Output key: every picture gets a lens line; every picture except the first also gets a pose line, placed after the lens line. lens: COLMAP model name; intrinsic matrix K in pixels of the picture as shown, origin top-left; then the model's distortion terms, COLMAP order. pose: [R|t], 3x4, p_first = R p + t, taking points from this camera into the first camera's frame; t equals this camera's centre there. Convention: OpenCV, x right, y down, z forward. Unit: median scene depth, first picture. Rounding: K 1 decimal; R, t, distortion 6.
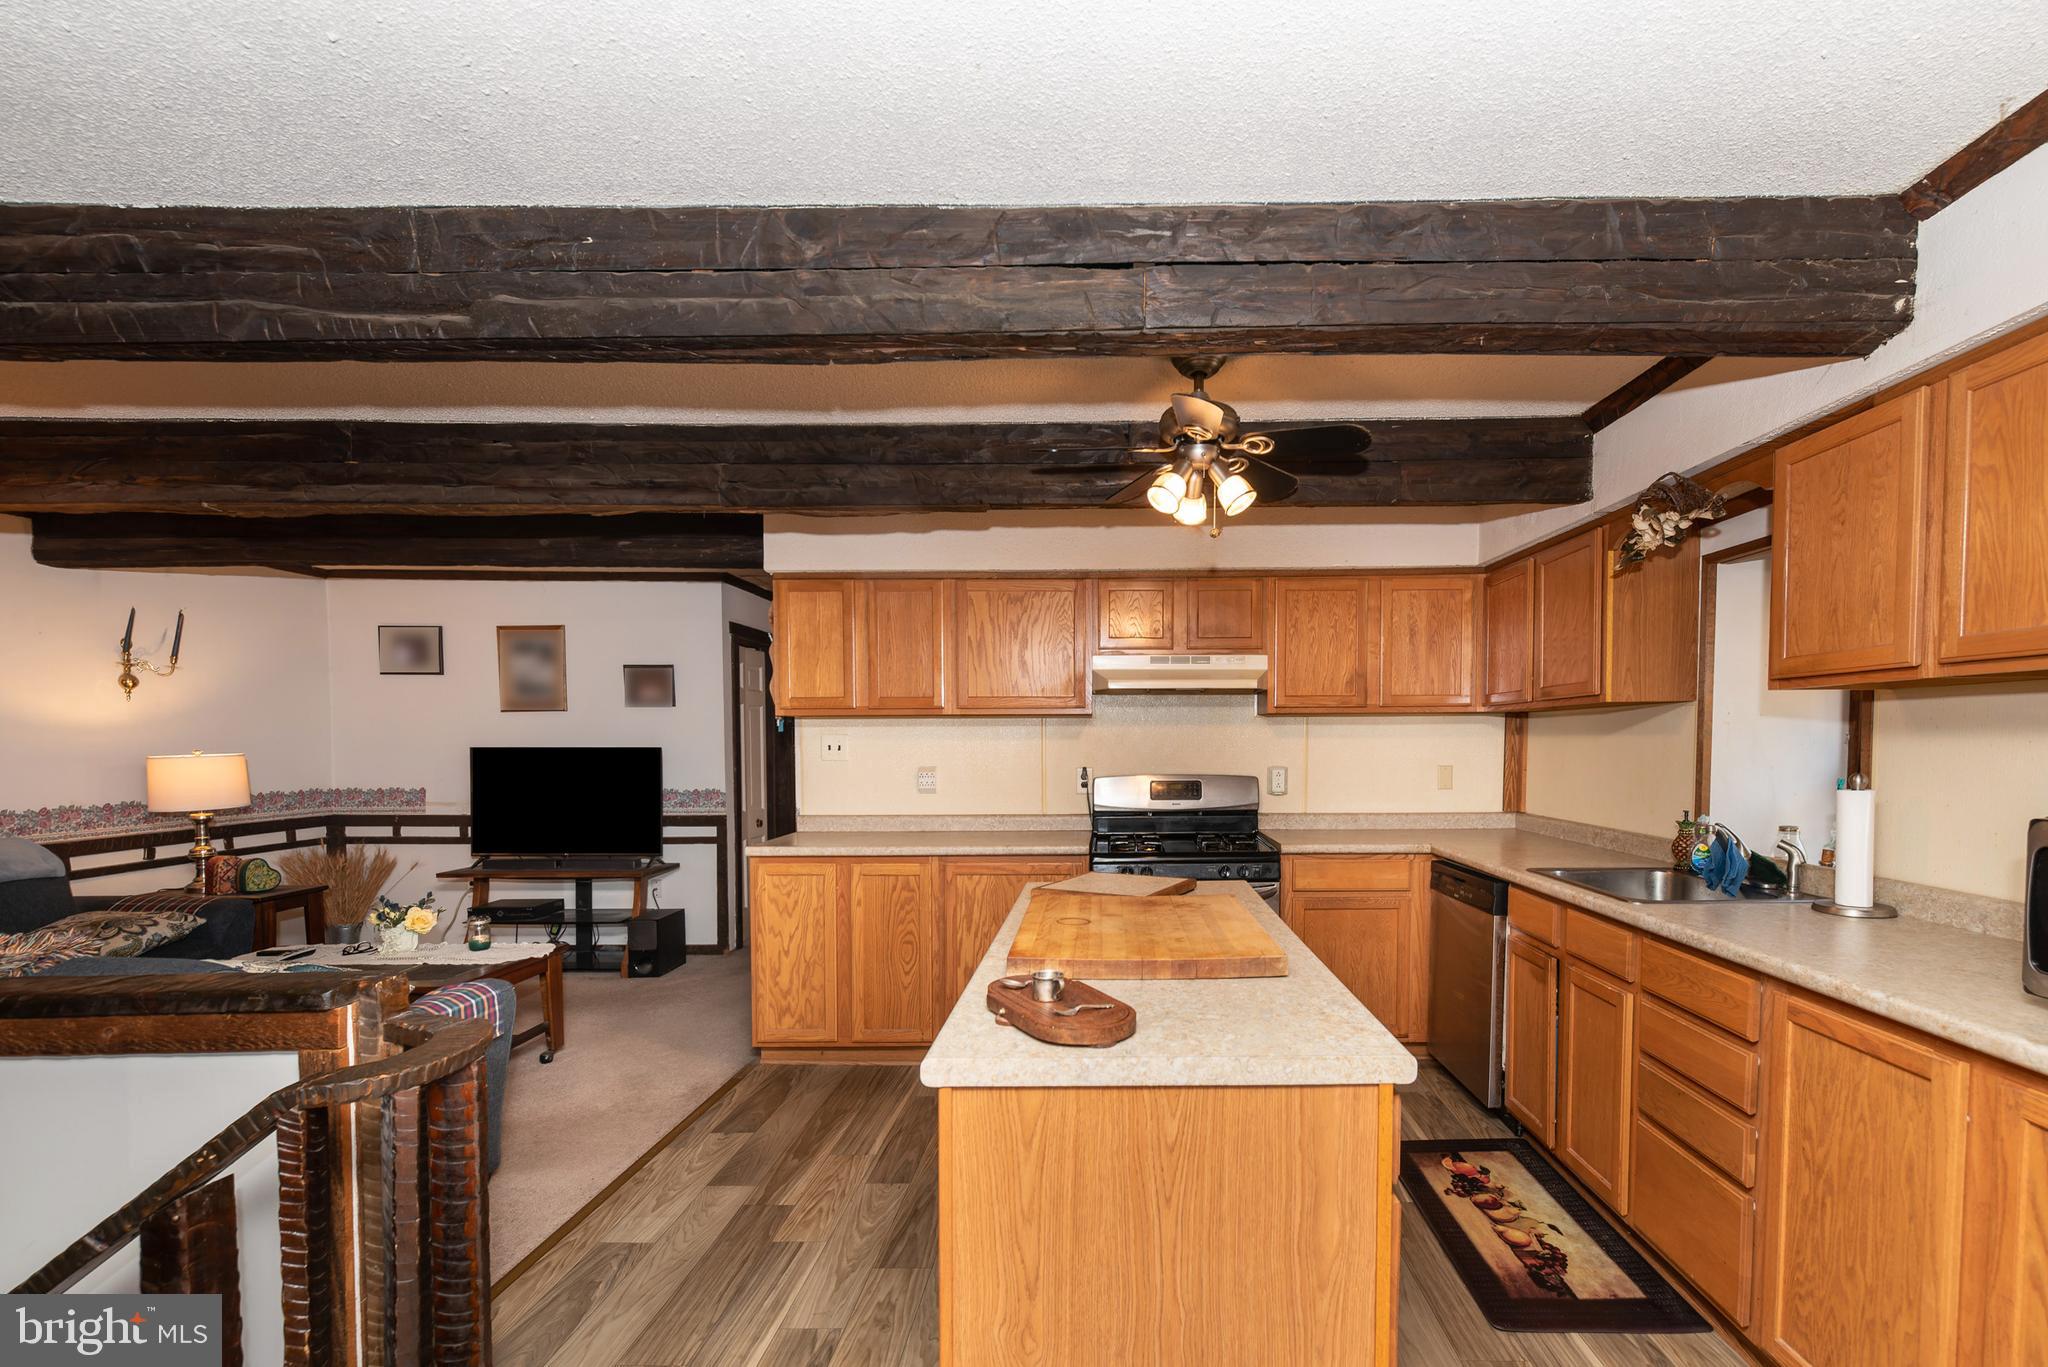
lens RADIAL K [[923.7, 0, 1122.4], [0, 923.7, 783.8], [0, 0, 1]] dist [0.002467, -0.000656]
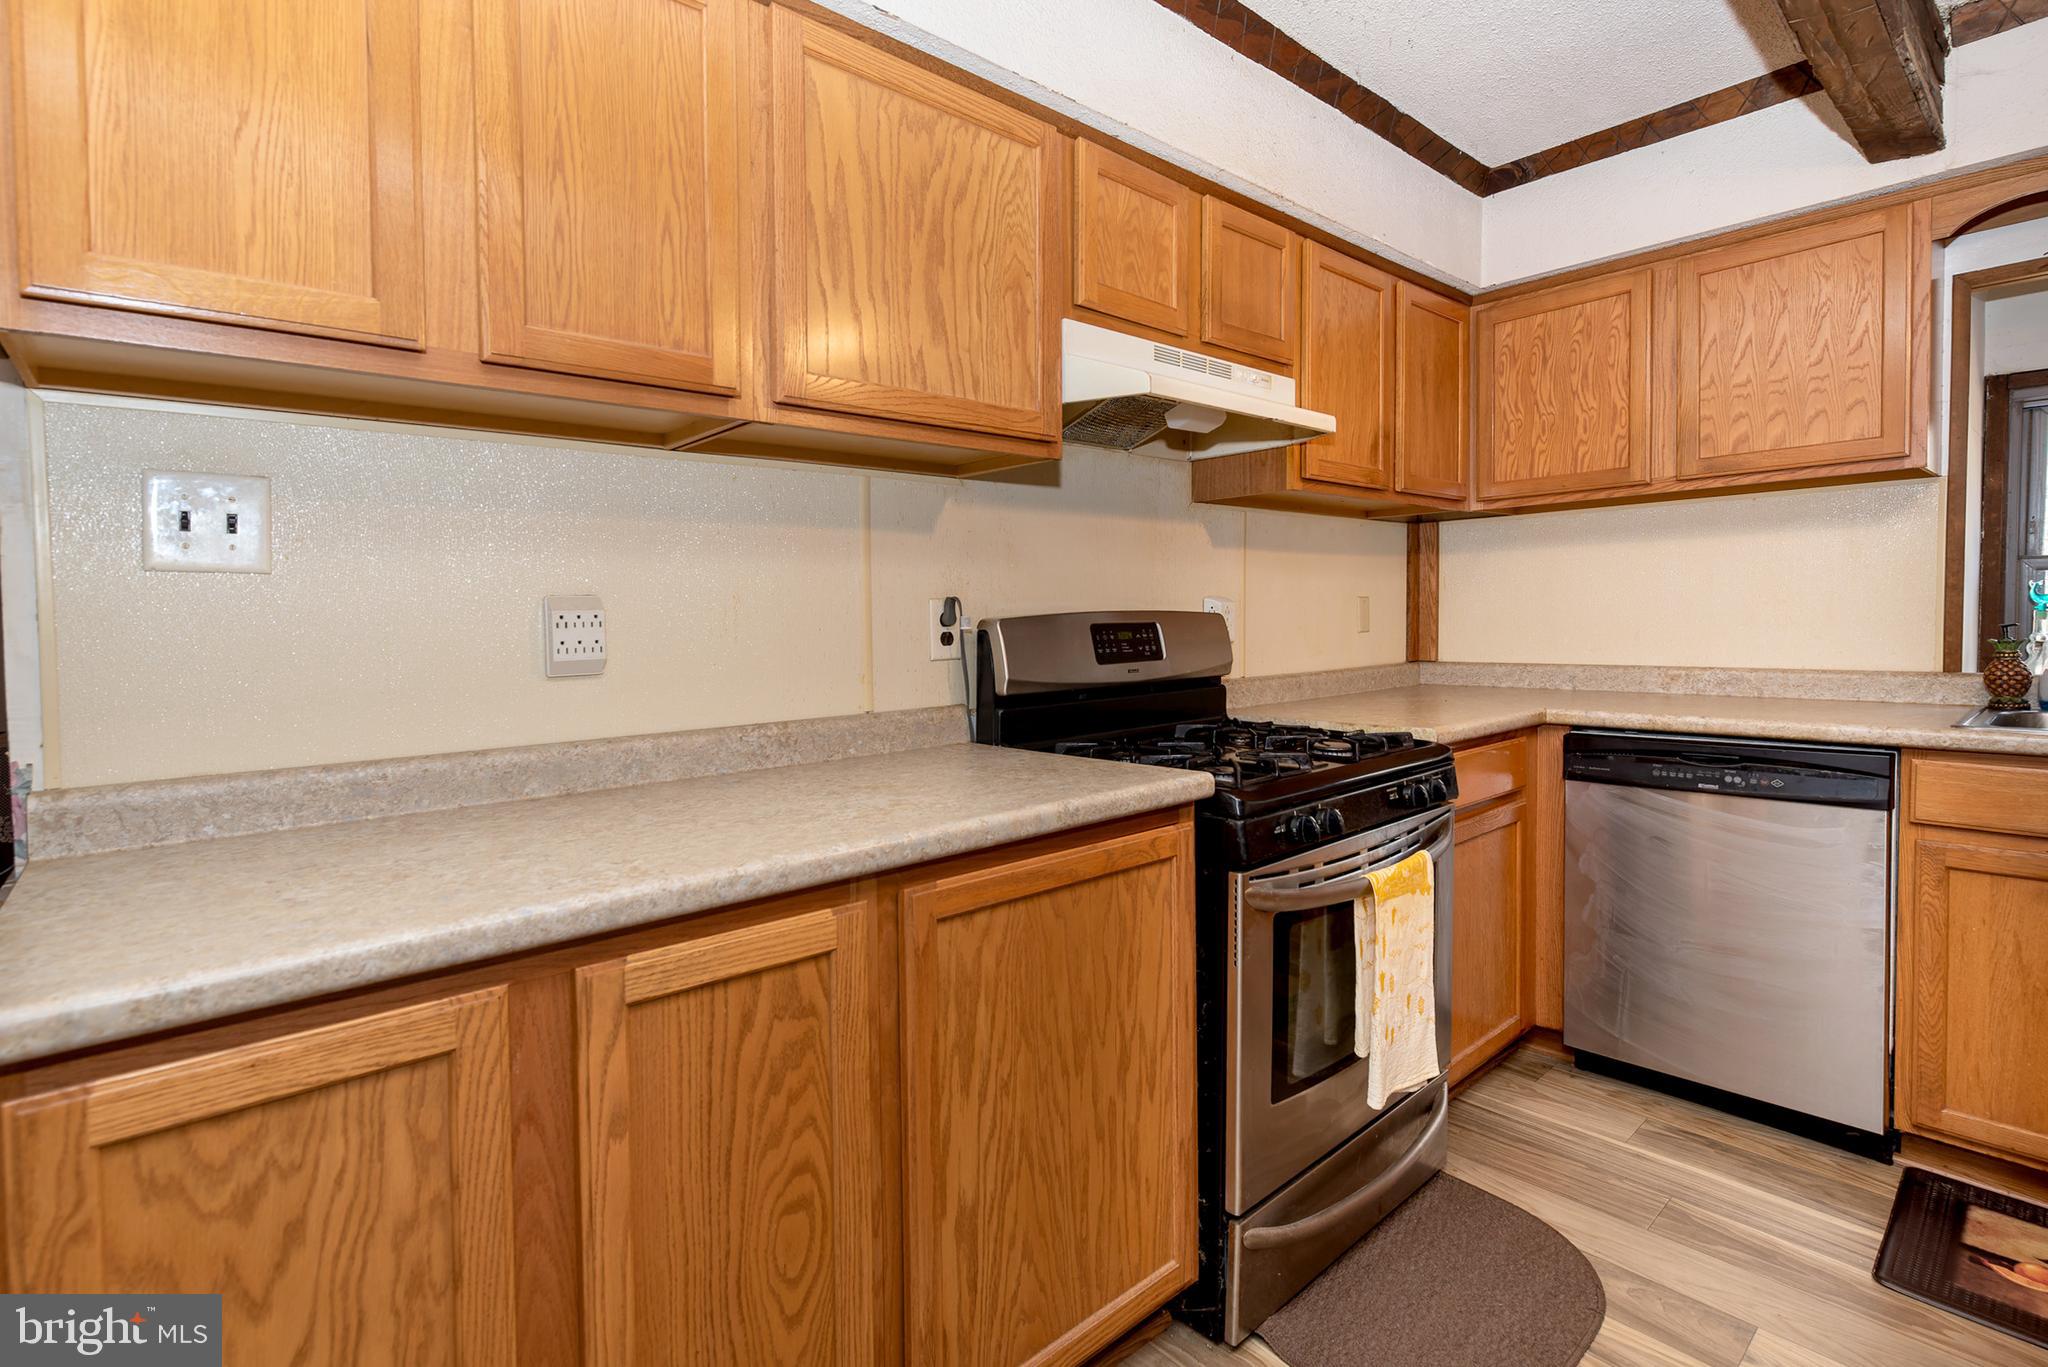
lens RADIAL K [[985.8, 0, 966.1], [0, 985.8, 648.1], [0, 0, 1]] dist [0.003946, 0.000446]
pose [[0.752835, -0.030283, 0.657513, -0.502278], [0.047970, 0.998809, -0.008923, 0.014879], [-0.656459, 0.038258, 0.753391, 0.973604]]
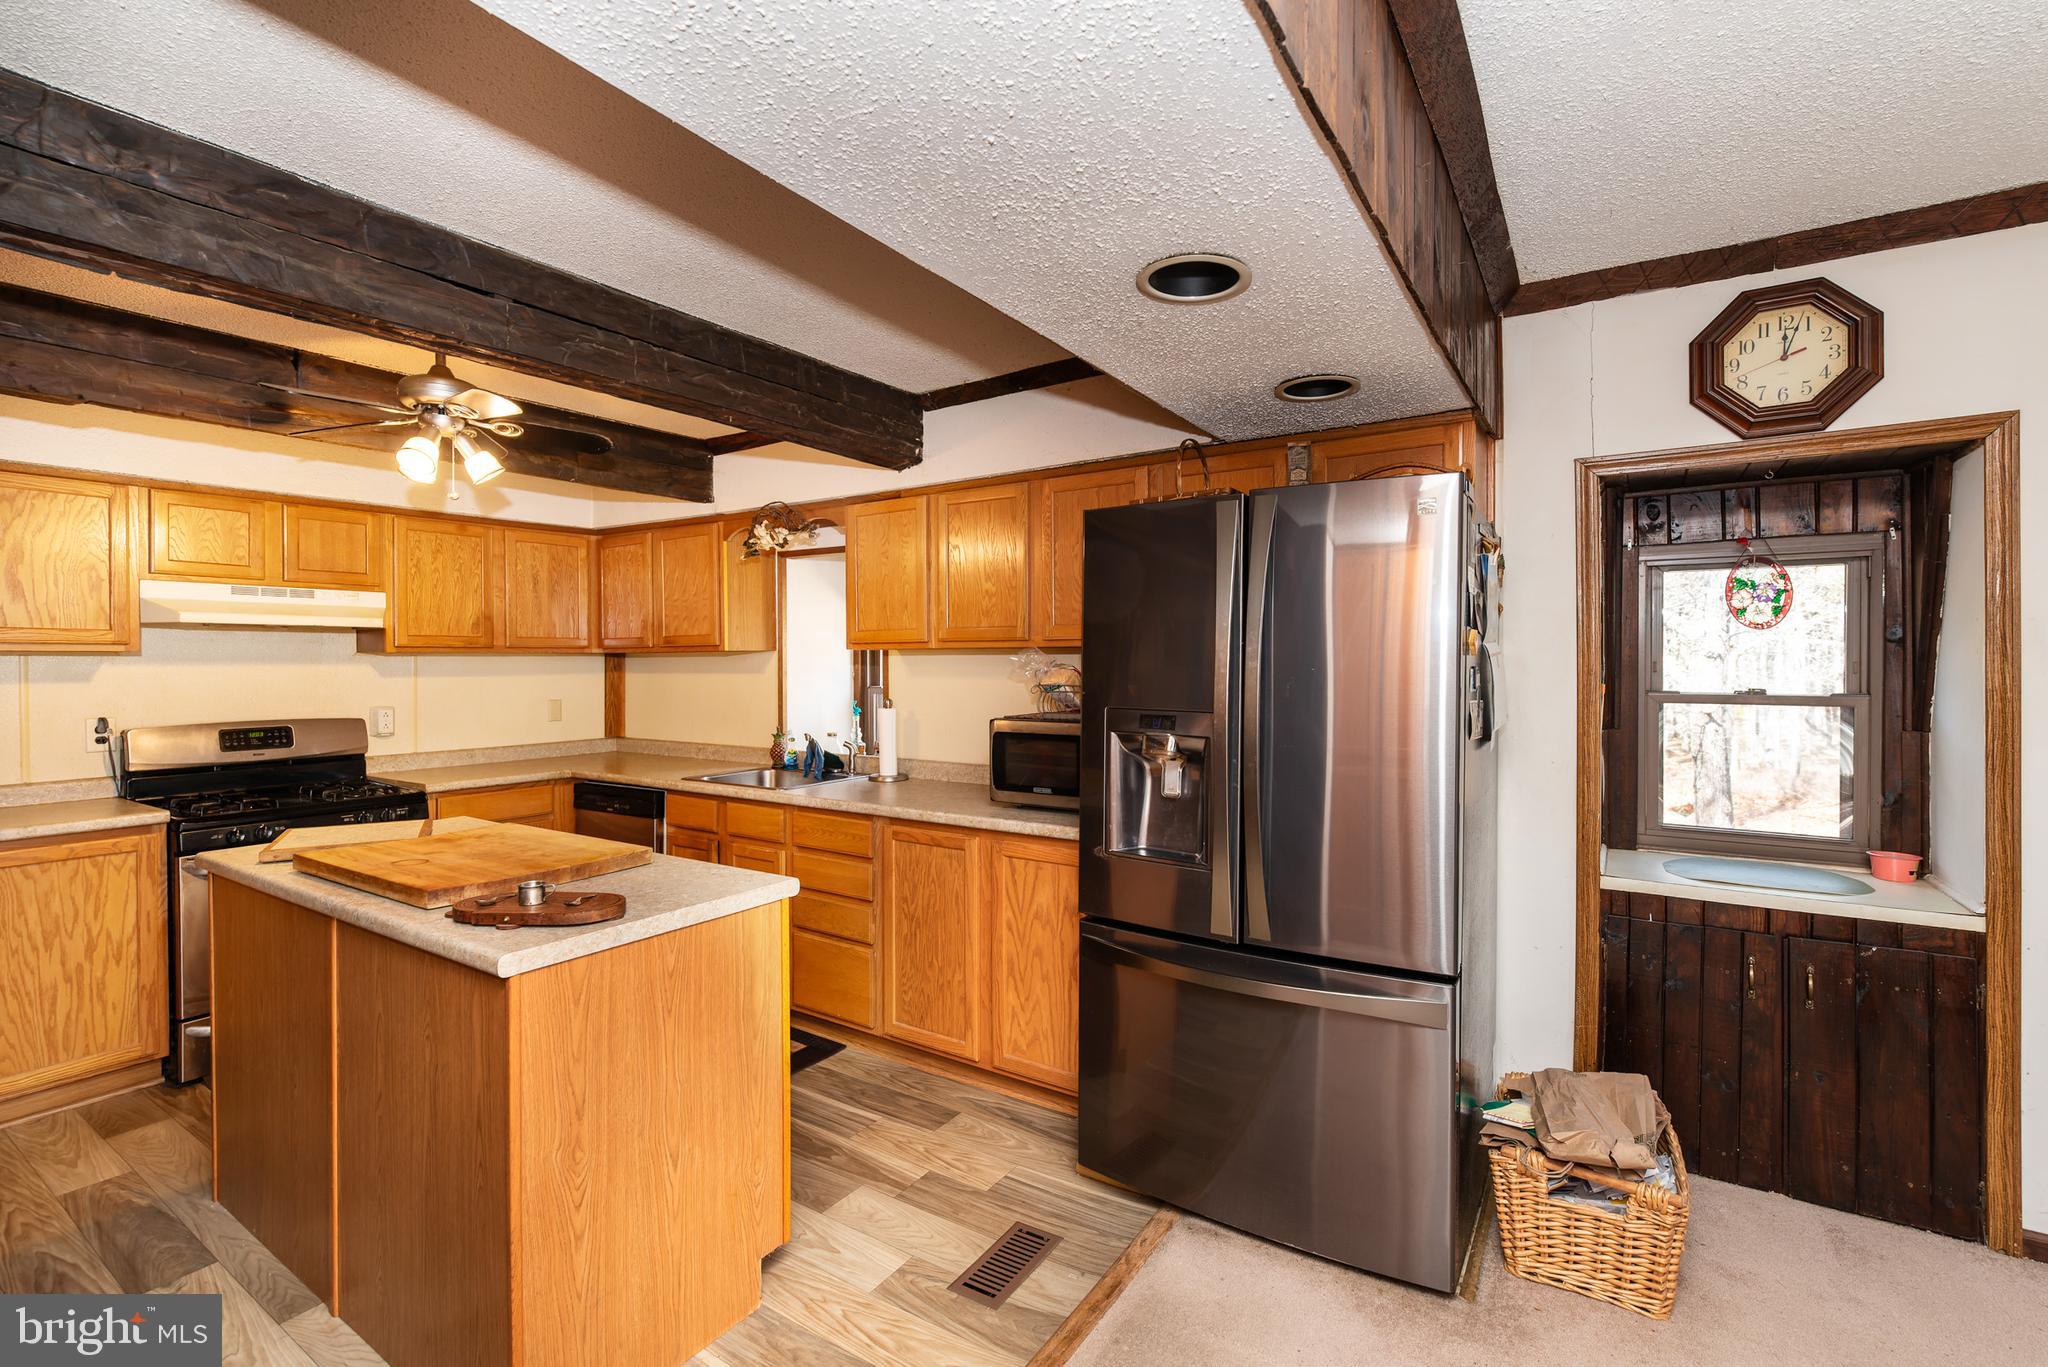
lens RADIAL K [[923.7, 0, 1029.1], [0, 923.7, 677.6], [0, 0, 1]] dist [0.002467, -0.000656]
pose [[0.553839, -0.014131, 0.832504, -0.386119], [0.041425, 0.999085, -0.010601, -0.016550], [-0.831593, 0.040358, 0.553918, -0.137114]]
